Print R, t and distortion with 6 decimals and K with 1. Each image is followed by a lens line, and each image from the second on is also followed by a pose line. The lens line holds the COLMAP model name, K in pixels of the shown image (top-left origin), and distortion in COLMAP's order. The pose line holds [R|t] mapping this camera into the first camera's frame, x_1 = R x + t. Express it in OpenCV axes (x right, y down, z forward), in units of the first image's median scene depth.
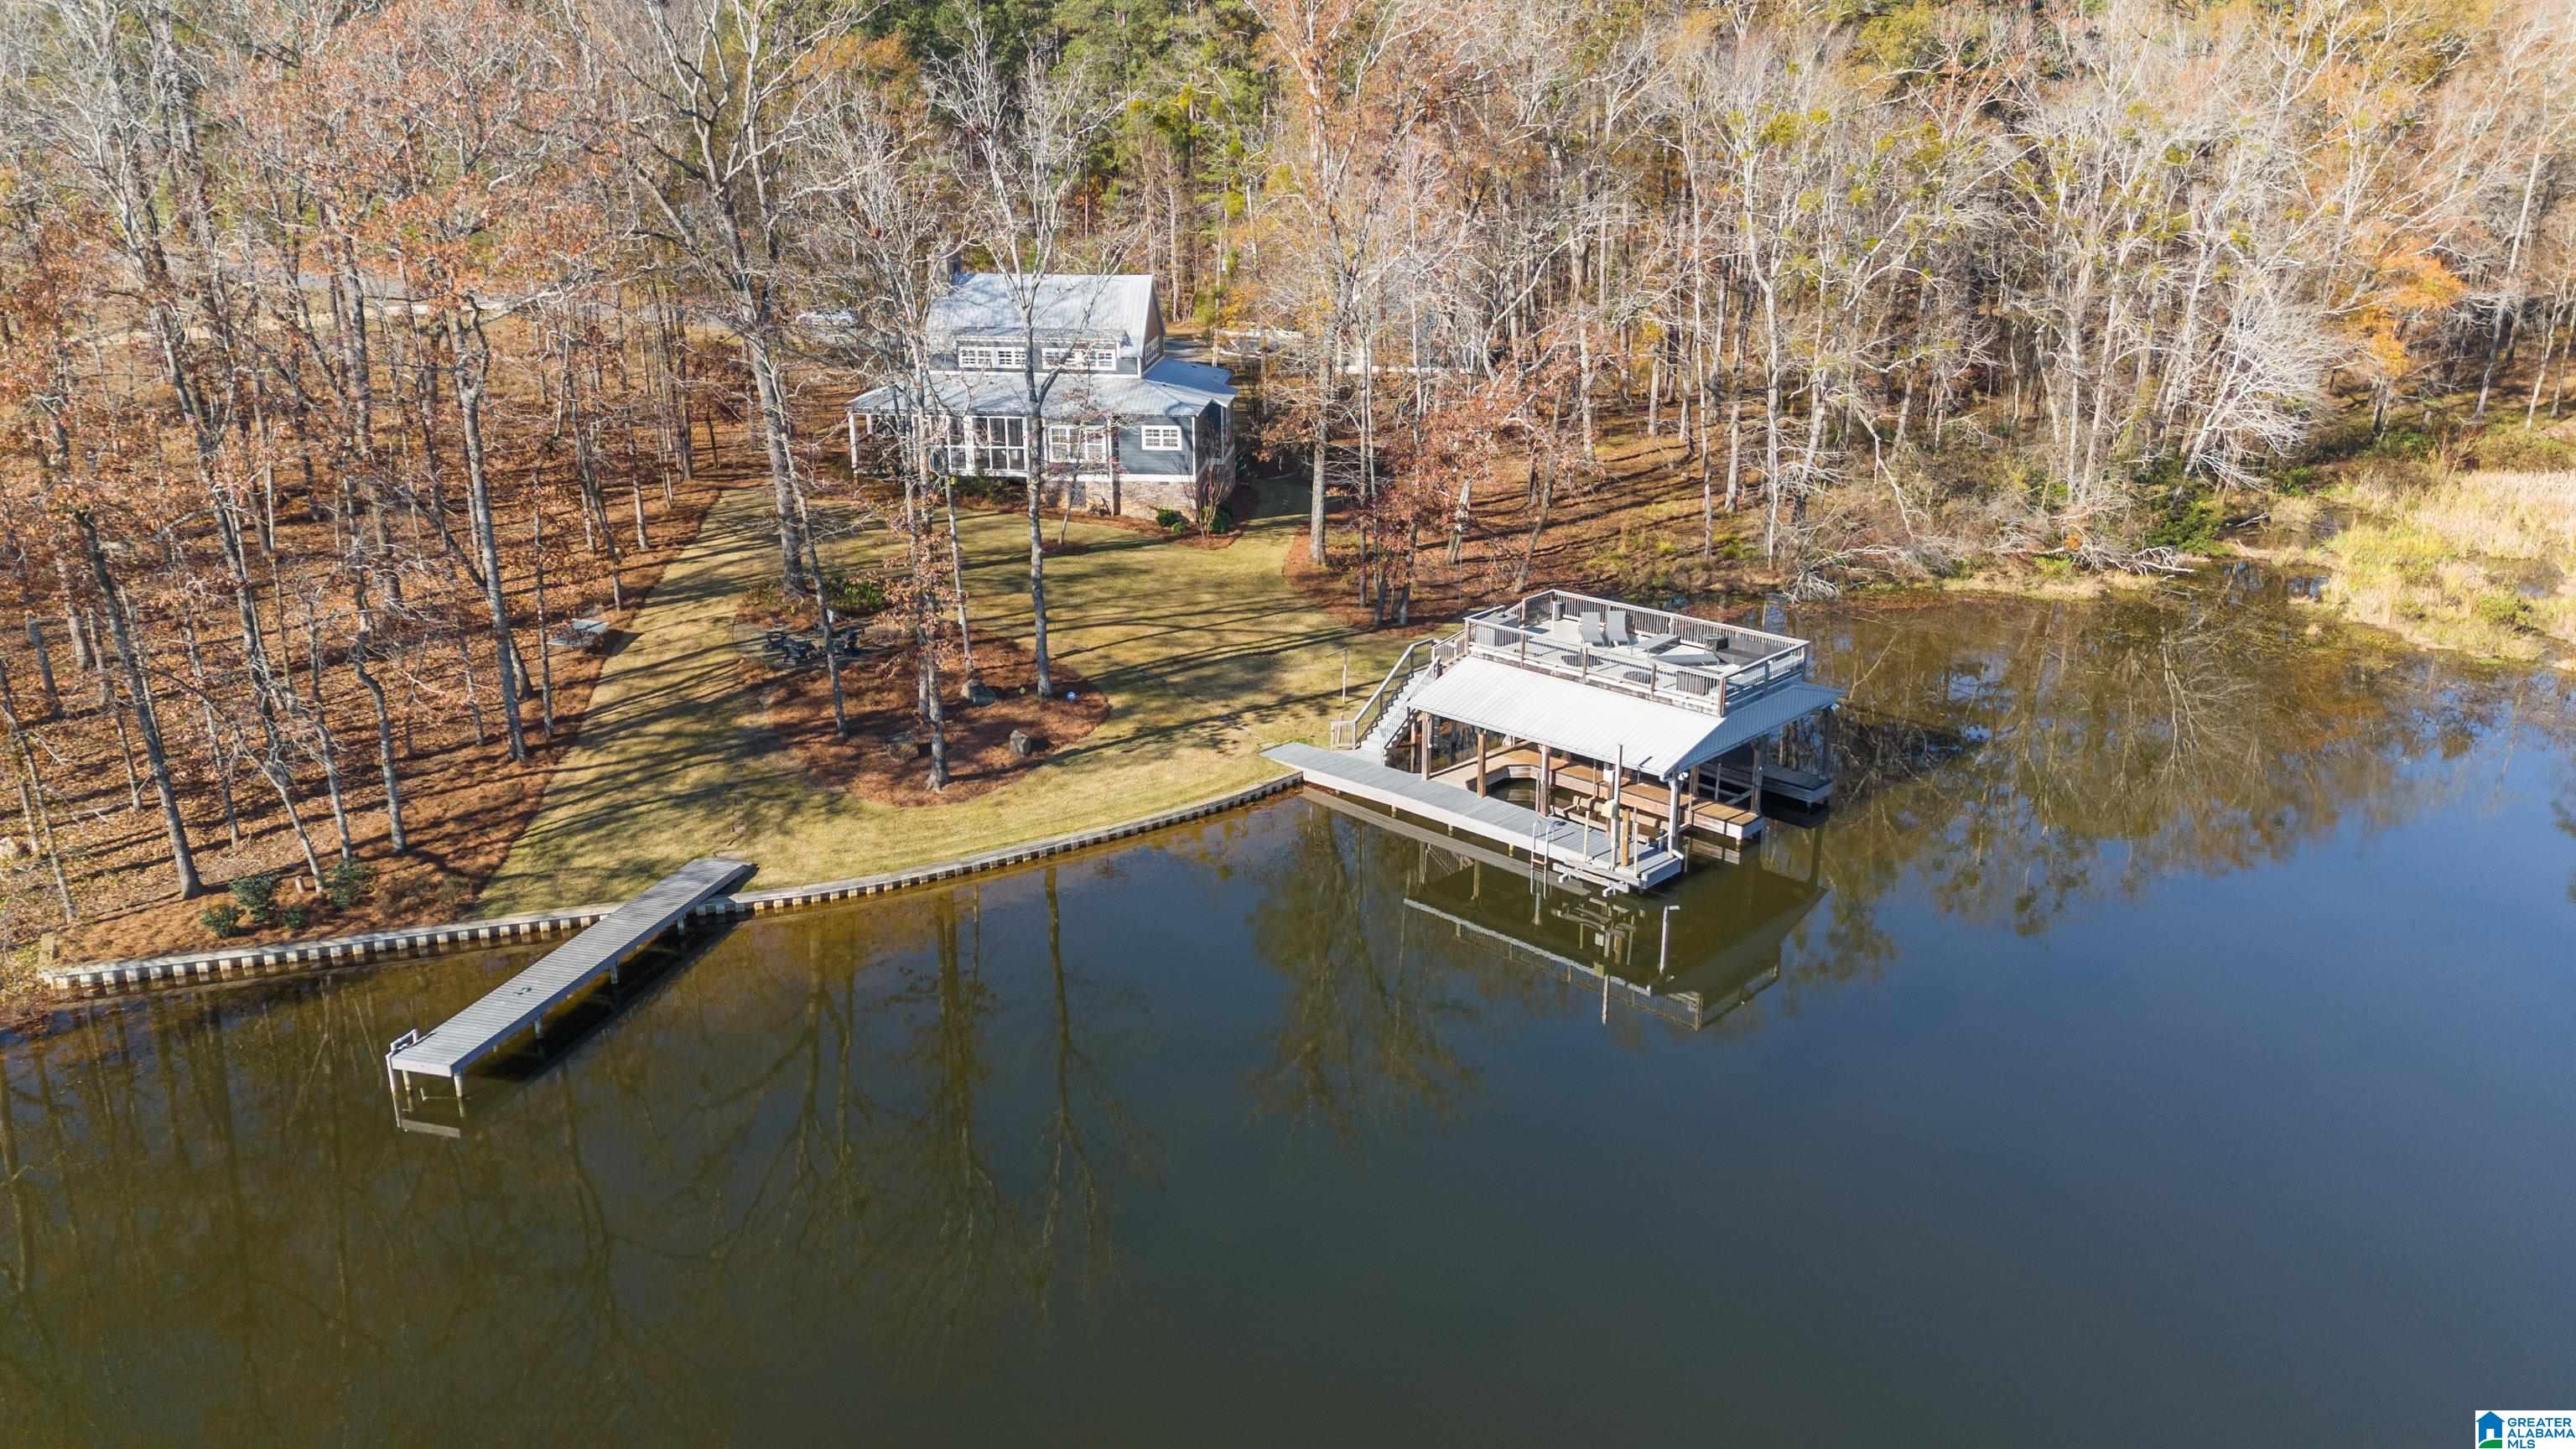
lens RADIAL K [[1886.5, 0, 1296.9], [0, 1886.5, 738.1], [0, 0, 1]] dist [0.084884, -0.073037]
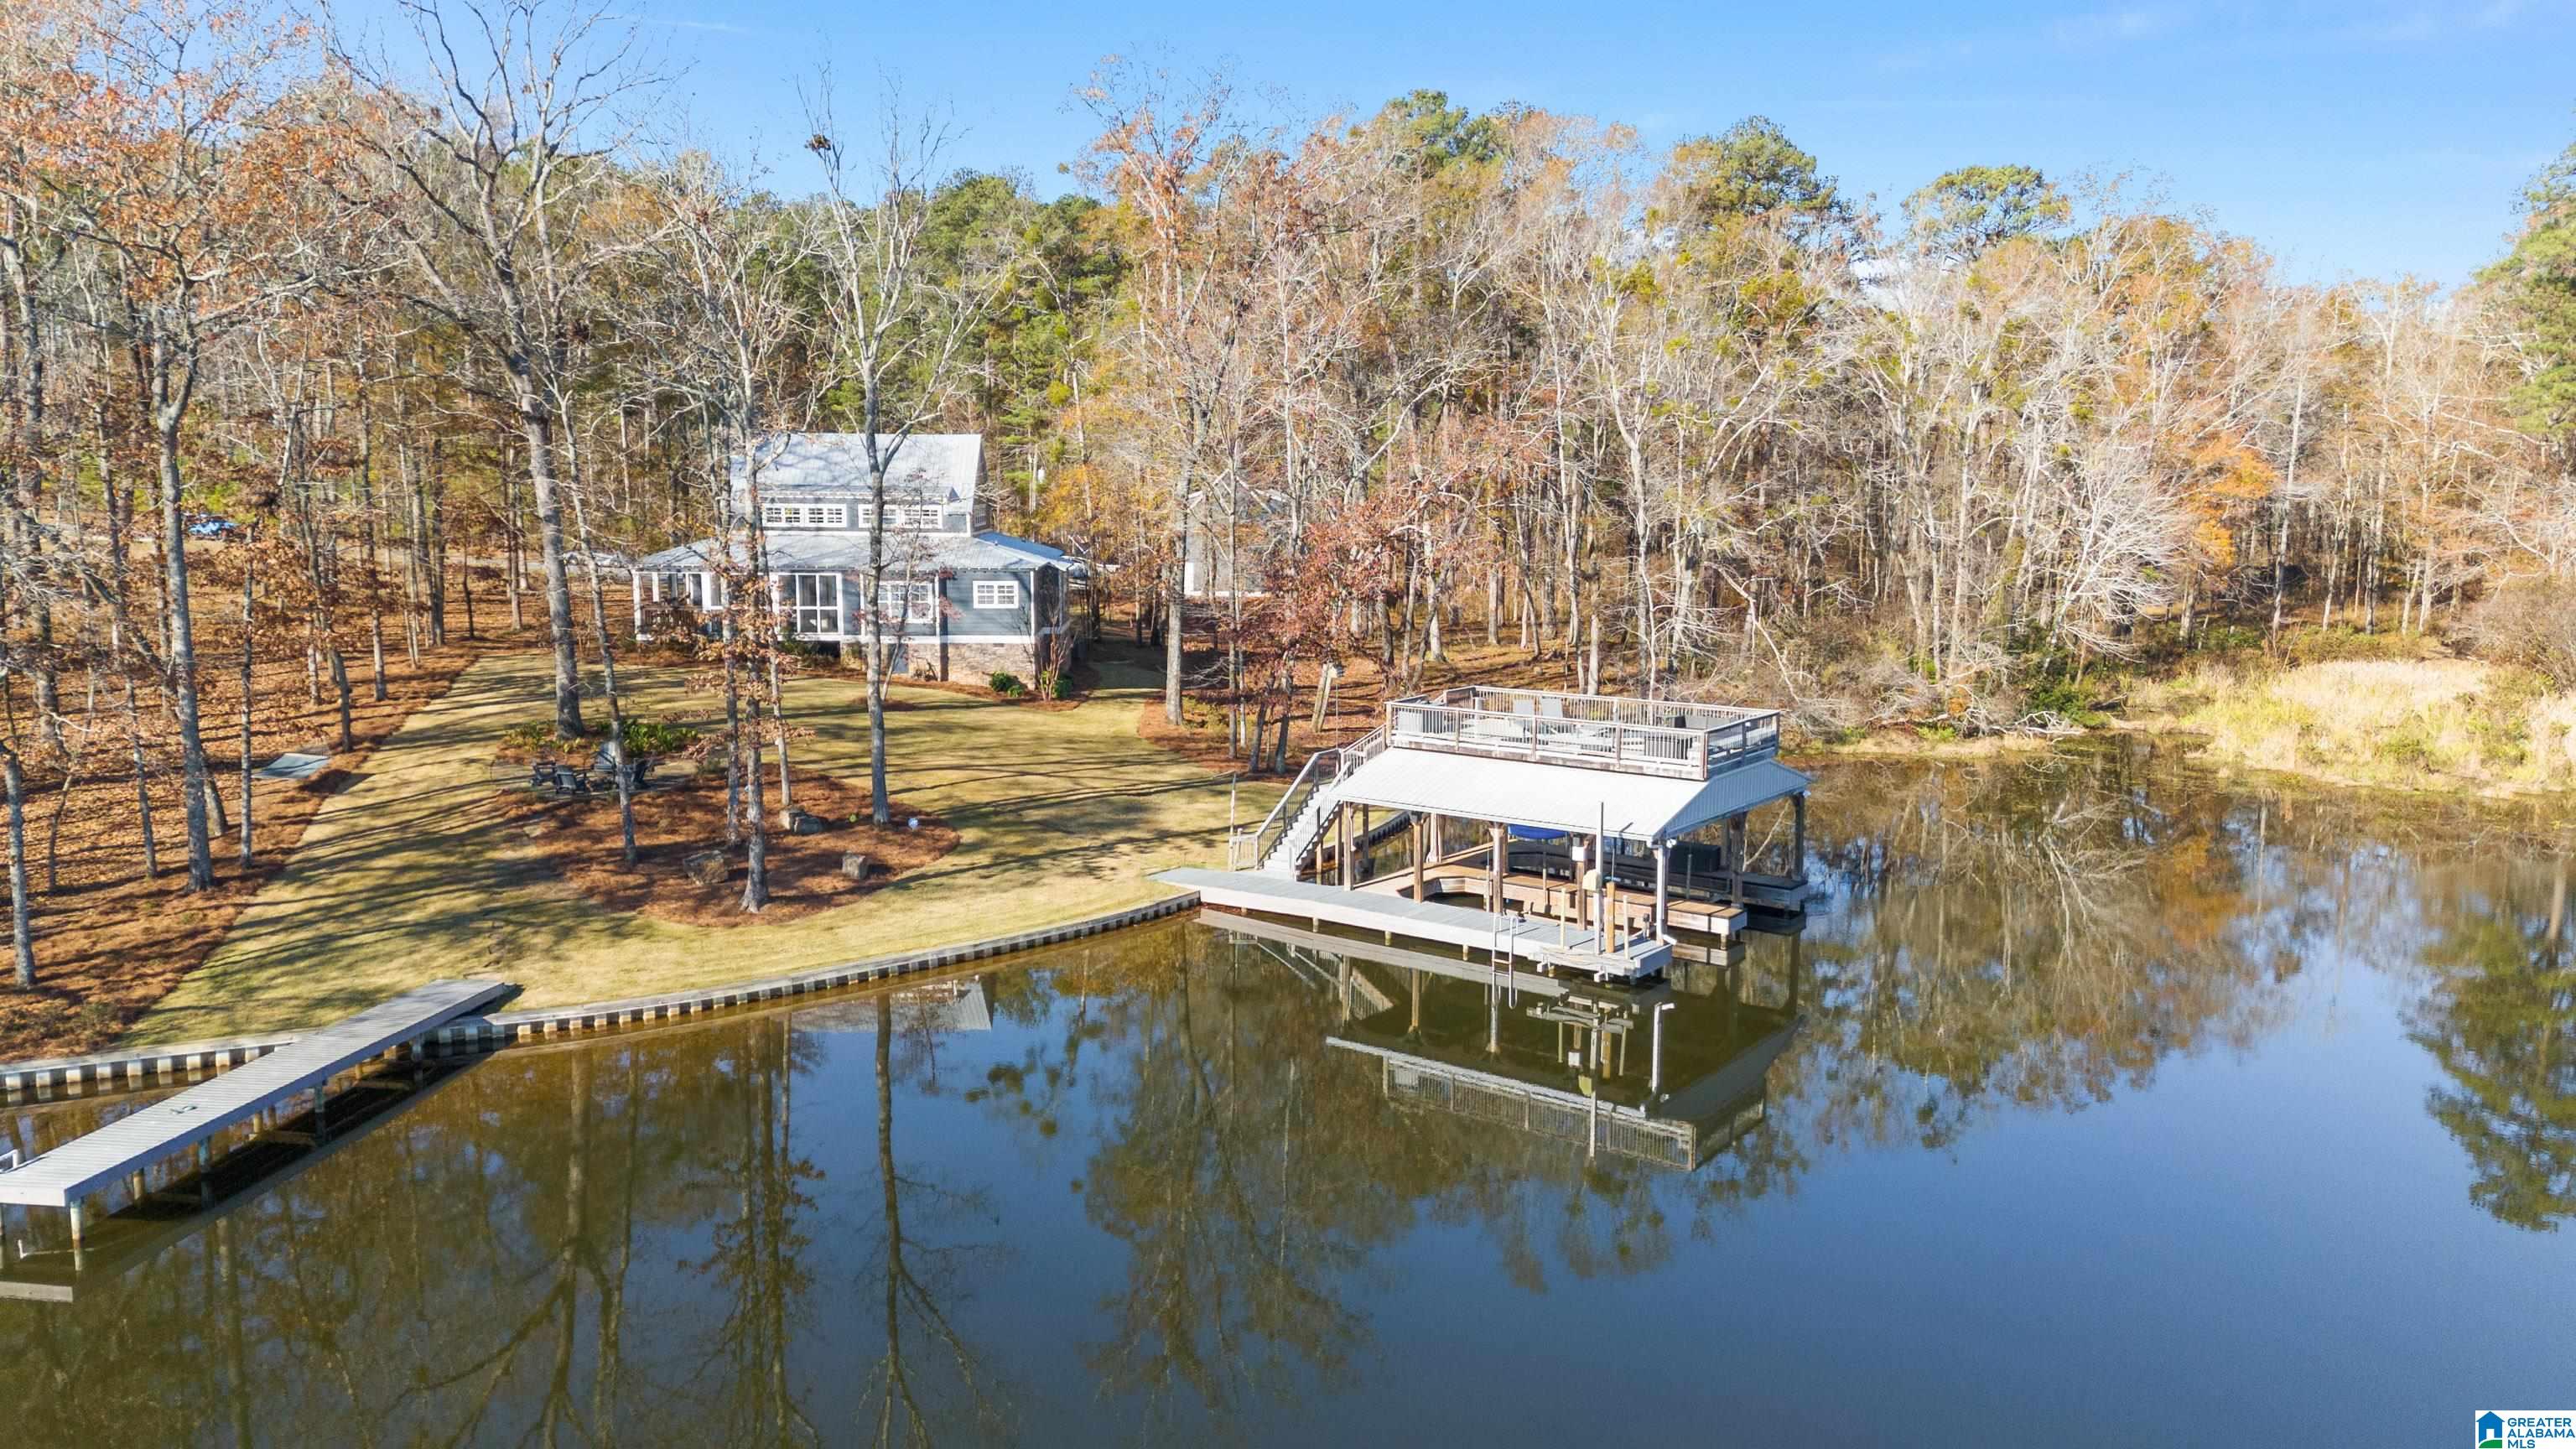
lens RADIAL K [[1886.5, 0, 1301.7], [0, 1886.5, 734.2], [0, 0, 1]] dist [0.084884, -0.073037]
pose [[0.991978, -0.012738, 0.125769, -0.052551], [0.035708, 0.982628, -0.182121, 0.096030], [-0.121264, 0.185151, 0.975200, 0.147596]]
